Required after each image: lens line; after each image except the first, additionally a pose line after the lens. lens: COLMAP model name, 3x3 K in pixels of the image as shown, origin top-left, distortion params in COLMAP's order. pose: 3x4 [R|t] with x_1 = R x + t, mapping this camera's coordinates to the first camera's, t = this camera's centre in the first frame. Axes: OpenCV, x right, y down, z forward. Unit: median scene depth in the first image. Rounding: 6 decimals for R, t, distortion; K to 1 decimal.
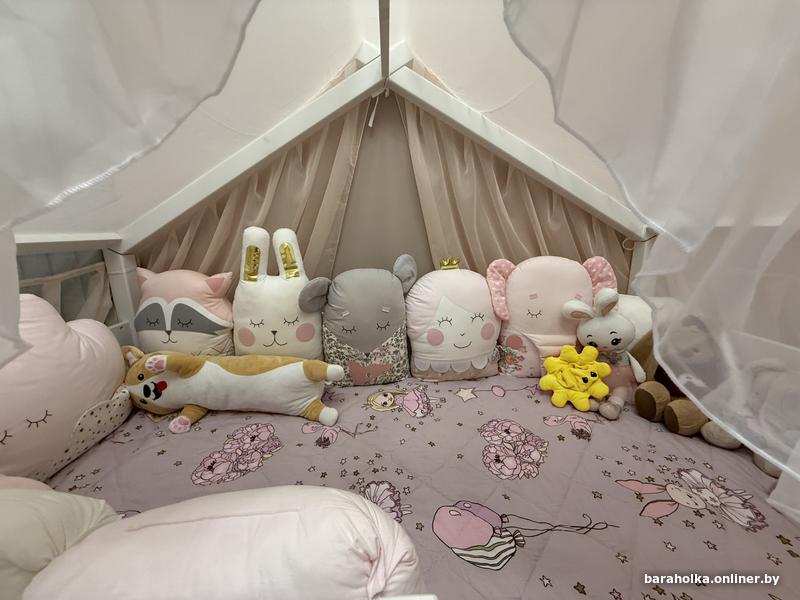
lens RADIAL K [[314.4, 0, 399.4], [0, 314.4, 299.7], [0, 0, 1]] dist [-0.001626, 0.001600]
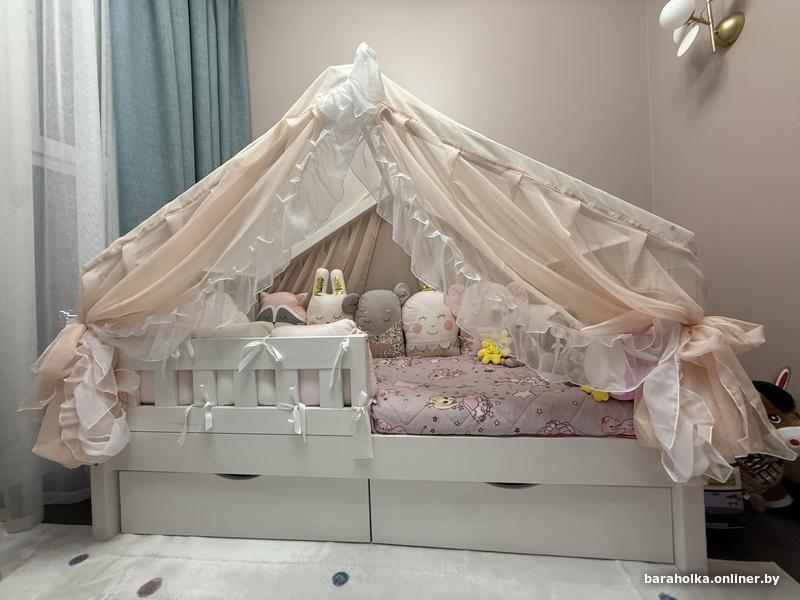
lens RADIAL K [[314.4, 0, 400.9], [0, 314.4, 295.0], [0, 0, 1]] dist [-0.001626, 0.001600]
pose [[0.989971, -0.011393, -0.140807, 0.271893], [-0.019683, 0.975896, -0.217345, 0.320359], [0.139889, 0.217937, 0.965885, -0.716693]]
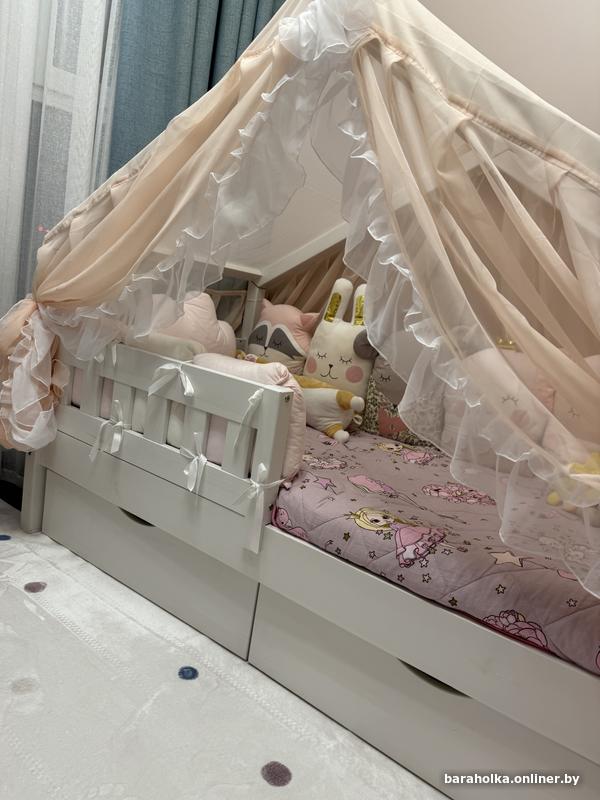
lens RADIAL K [[562.9, 0, 315.7], [0, 562.9, 394.1], [0, 0, 1]] dist [0.041894, -0.040761]
pose [[0.783768, 0.246369, -0.570097, 0.763905], [-0.305584, 0.952126, -0.008653, 0.231922], [0.540673, 0.180995, 0.821532, -0.728707]]
